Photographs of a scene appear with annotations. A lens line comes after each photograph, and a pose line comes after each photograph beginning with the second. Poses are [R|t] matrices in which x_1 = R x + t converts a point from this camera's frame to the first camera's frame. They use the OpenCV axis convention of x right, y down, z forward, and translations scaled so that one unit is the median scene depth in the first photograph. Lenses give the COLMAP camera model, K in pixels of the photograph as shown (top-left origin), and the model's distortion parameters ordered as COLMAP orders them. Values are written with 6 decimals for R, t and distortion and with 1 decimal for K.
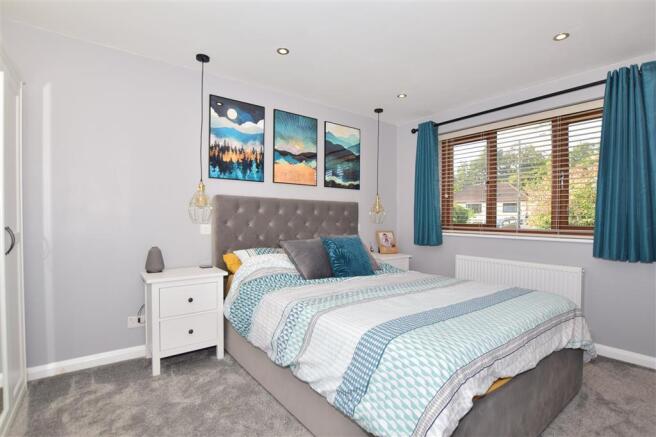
lens RADIAL K [[312.7, 0, 325.0], [0, 312.7, 220.9], [0, 0, 1]] dist [-0.024317, 0.001520]
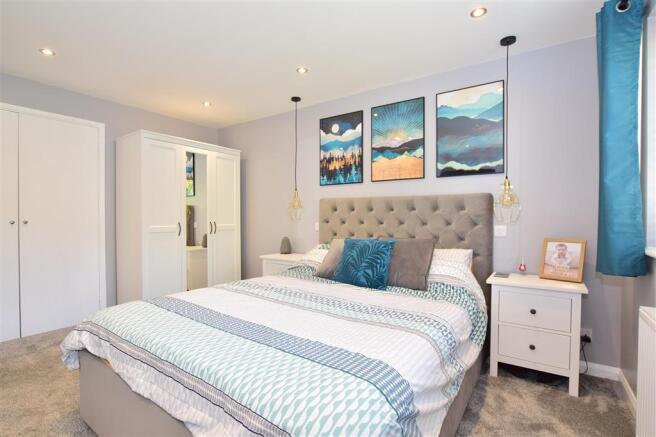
lens RADIAL K [[312.7, 0, 325.6], [0, 312.7, 218.8], [0, 0, 1]] dist [-0.024317, 0.001520]
pose [[0.328586, -0.003550, -0.944467, 0.742770], [-0.007372, 0.999953, -0.006323, 0.002633], [0.944445, 0.009040, 0.328544, 0.548052]]
